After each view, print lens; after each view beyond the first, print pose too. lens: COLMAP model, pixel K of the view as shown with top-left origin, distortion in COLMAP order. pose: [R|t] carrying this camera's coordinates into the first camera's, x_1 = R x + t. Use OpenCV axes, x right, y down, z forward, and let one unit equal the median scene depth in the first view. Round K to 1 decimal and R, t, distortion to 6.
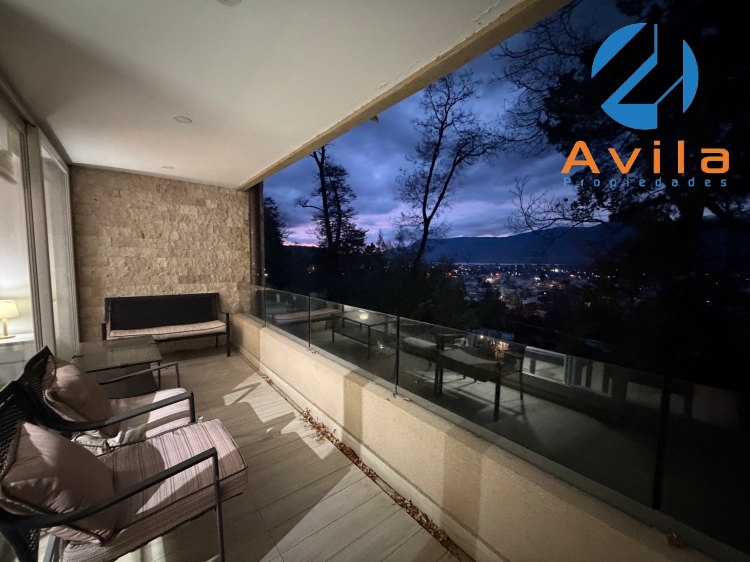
lens RADIAL K [[297.4, 0, 373.5], [0, 297.4, 281.8], [0, 0, 1]] dist [0.001512, -0.000232]
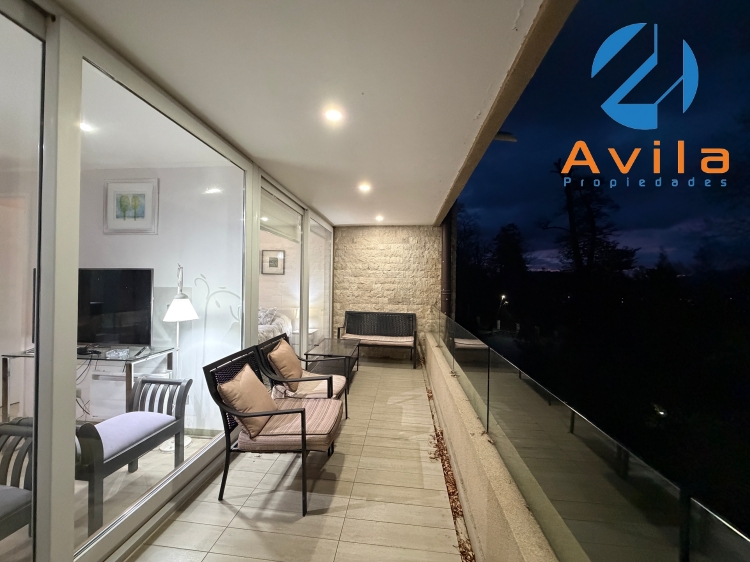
lens RADIAL K [[297.4, 0, 374.3], [0, 297.4, 282.5], [0, 0, 1]] dist [0.001512, -0.000232]
pose [[0.710194, -0.002921, -0.704000, 0.141021], [-0.059224, 0.996199, -0.063878, -0.000721], [0.701511, 0.087060, 0.707321, 0.023009]]
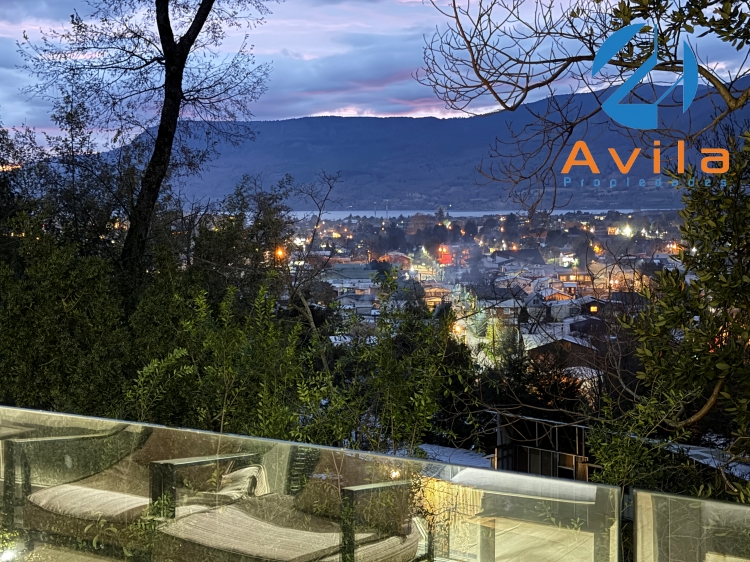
lens RADIAL K [[1137.4, 0, 372.9], [0, 1137.4, 284.7], [0, 0, 1]] dist [0.084114, 0.000000]
pose [[0.944835, -0.039101, 0.325203, 0.032333], [0.039555, 0.999204, 0.005220, 0.006003], [-0.325148, 0.007932, 0.945630, -0.039497]]
